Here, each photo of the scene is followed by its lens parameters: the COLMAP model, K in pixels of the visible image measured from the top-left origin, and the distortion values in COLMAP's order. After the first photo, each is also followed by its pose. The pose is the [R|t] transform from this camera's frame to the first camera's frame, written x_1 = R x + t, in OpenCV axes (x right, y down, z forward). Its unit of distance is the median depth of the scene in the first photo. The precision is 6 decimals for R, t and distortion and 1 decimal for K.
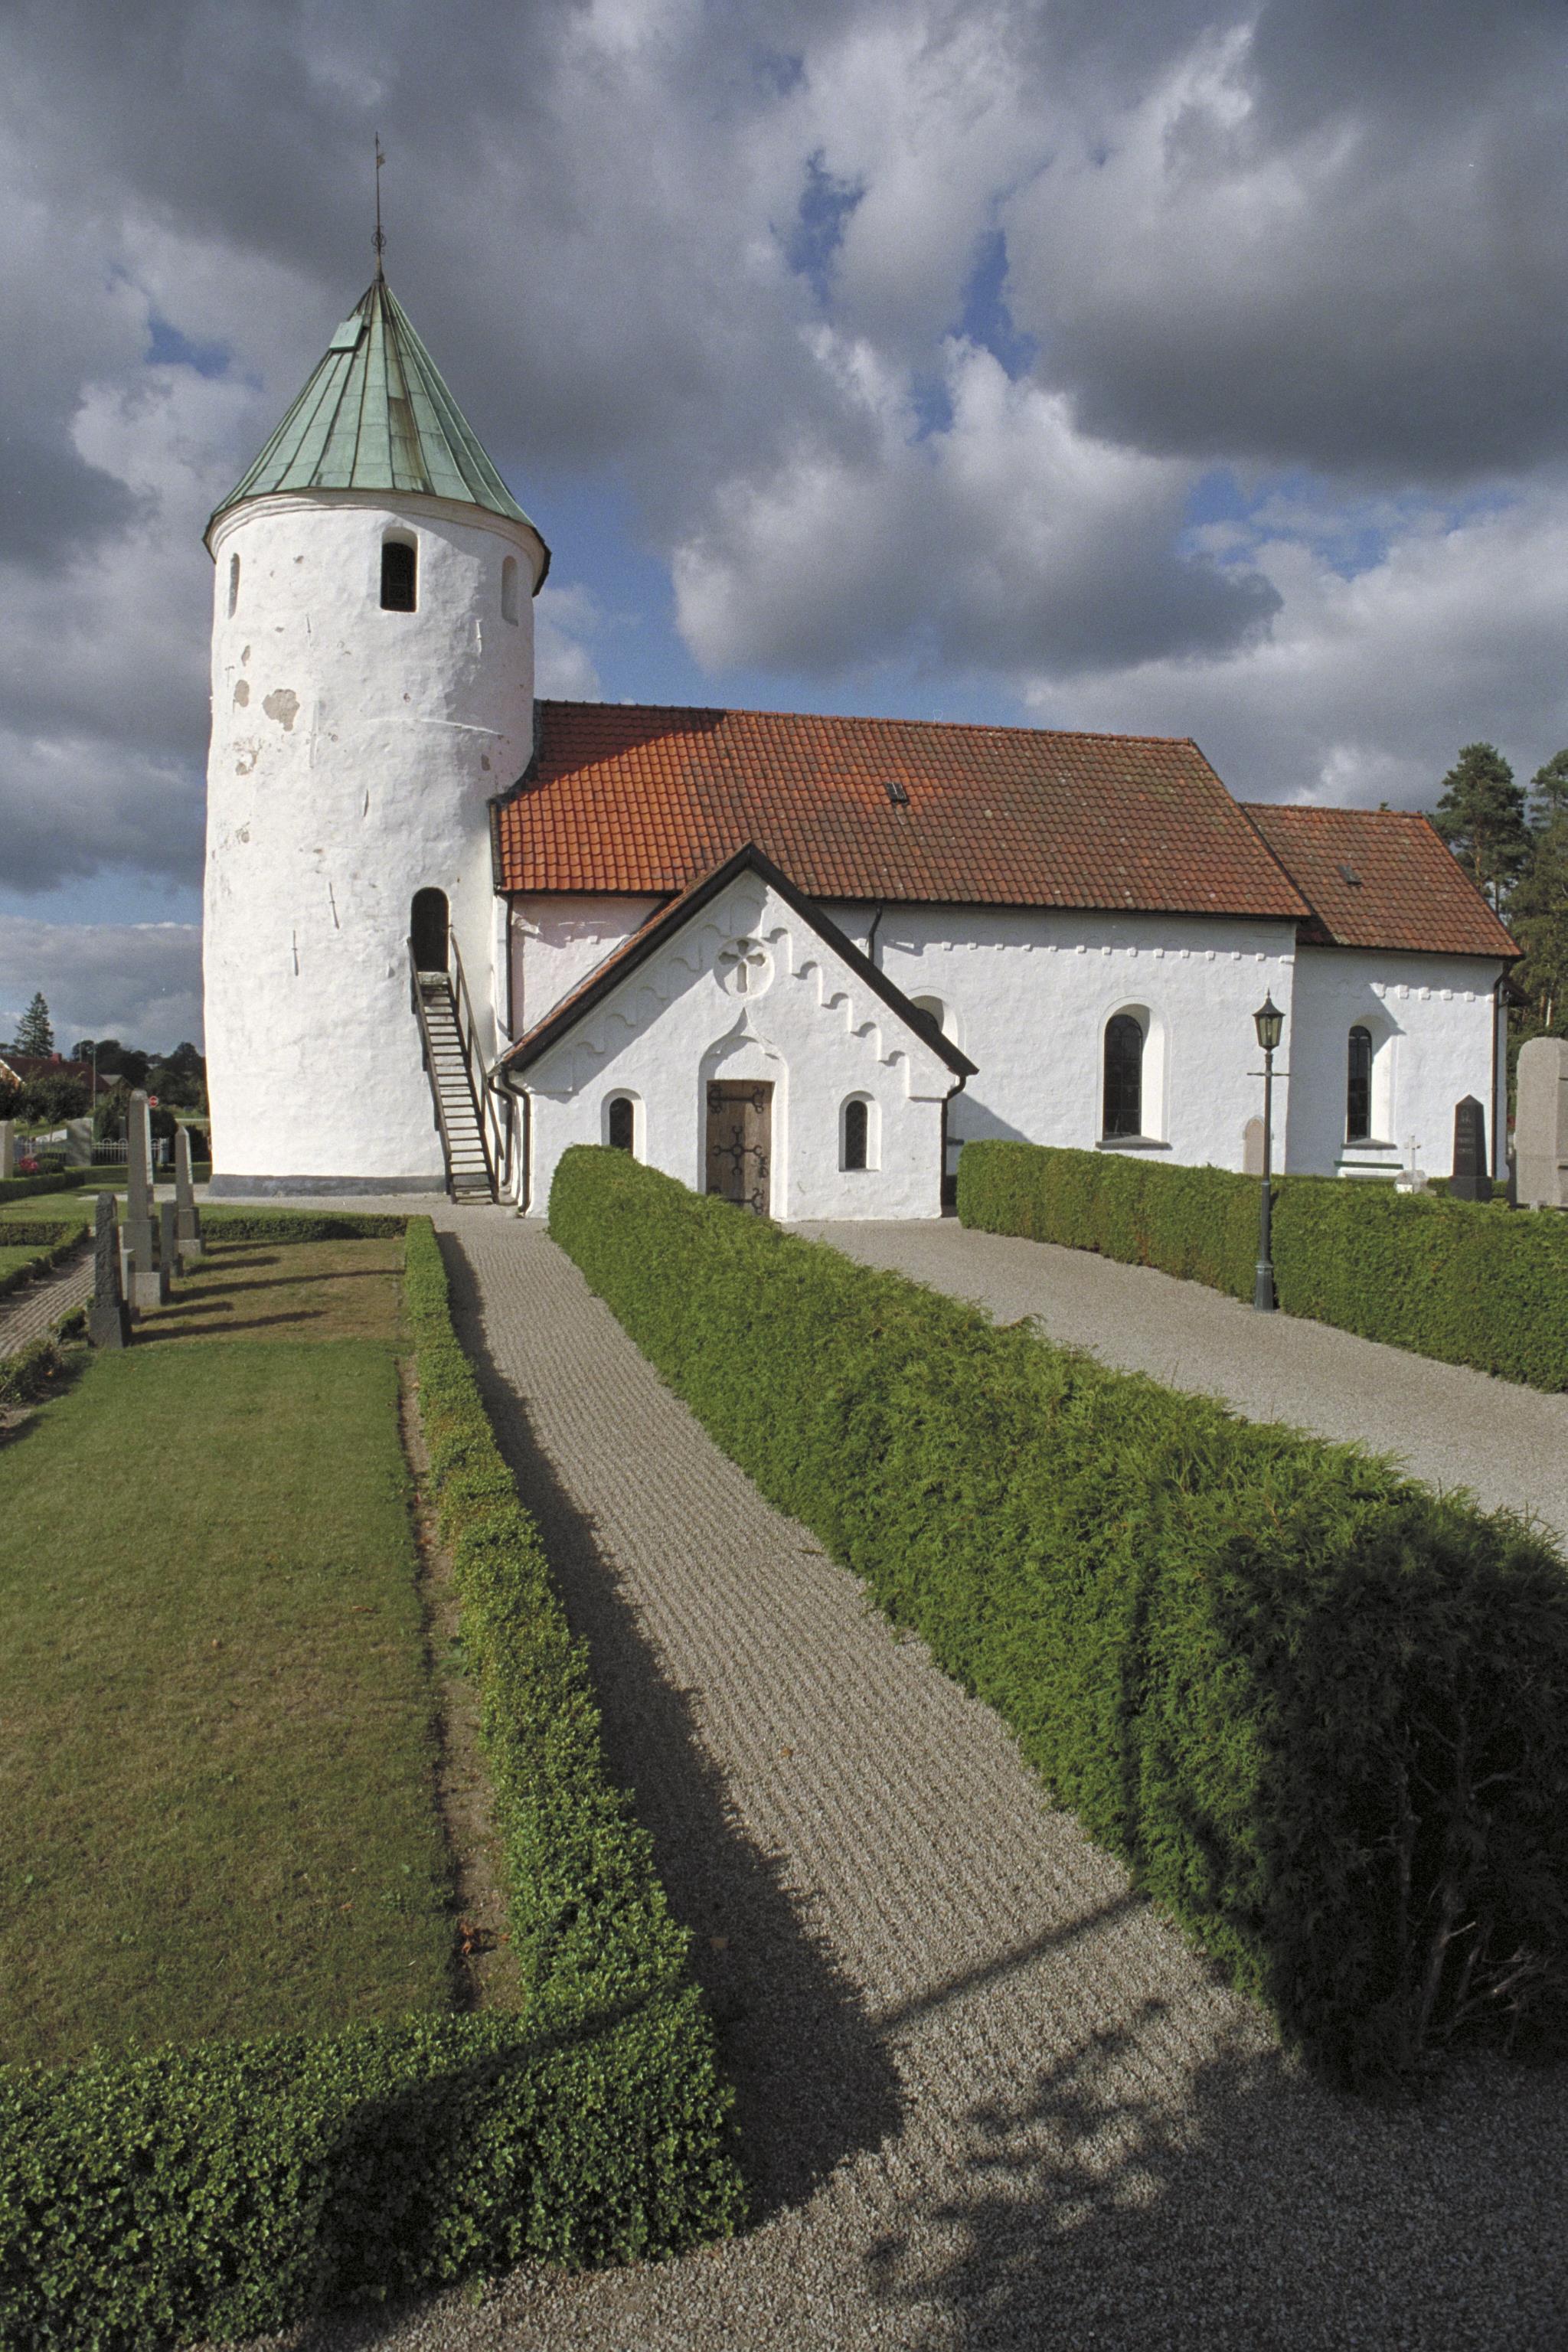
lens RADIAL K [[1761.4, 0, 784.0], [0, 1761.4, 1176.0], [0, 0, 1]] dist [-0.091828, 0.004854]
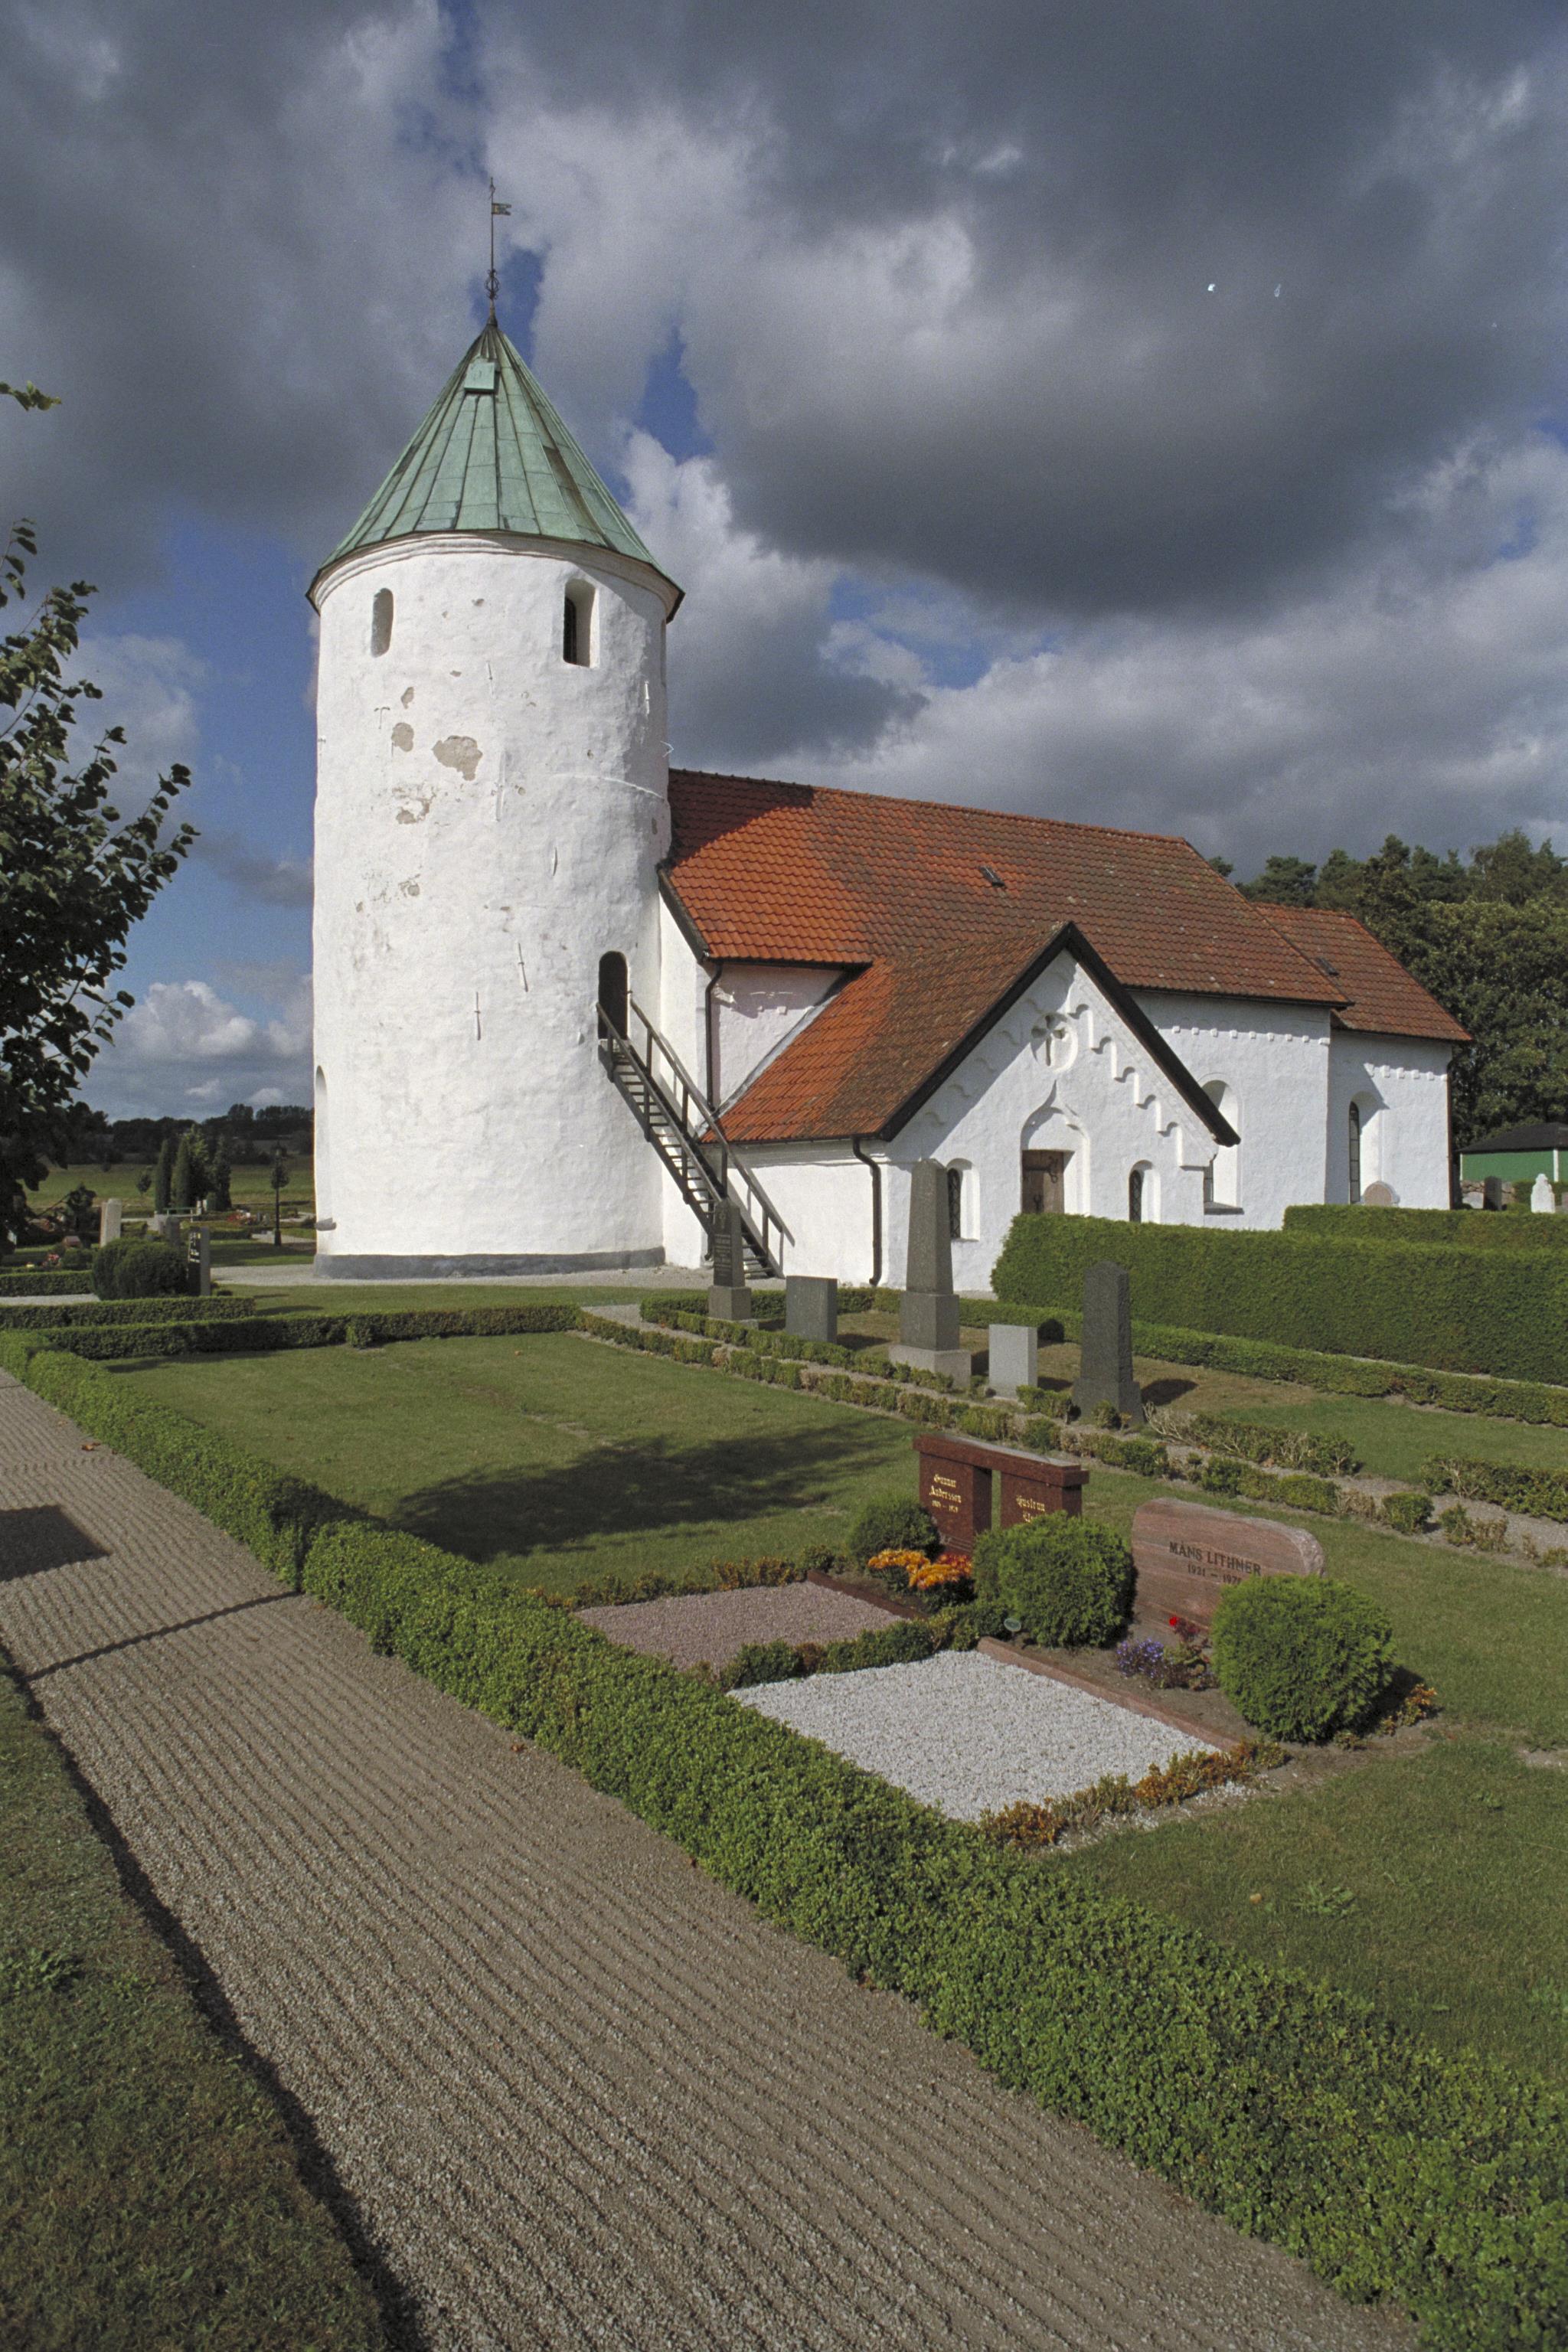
lens RADIAL K [[1759.1, 0, 784.5], [0, 1759.1, 1152.1], [0, 0, 1]] dist [-0.118486, -0.002490]
pose [[0.948857, -0.002936, 0.315694, -0.420748], [0.020742, 0.998376, -0.053058, -0.001824], [-0.315025, 0.056893, 0.947377, 0.064395]]
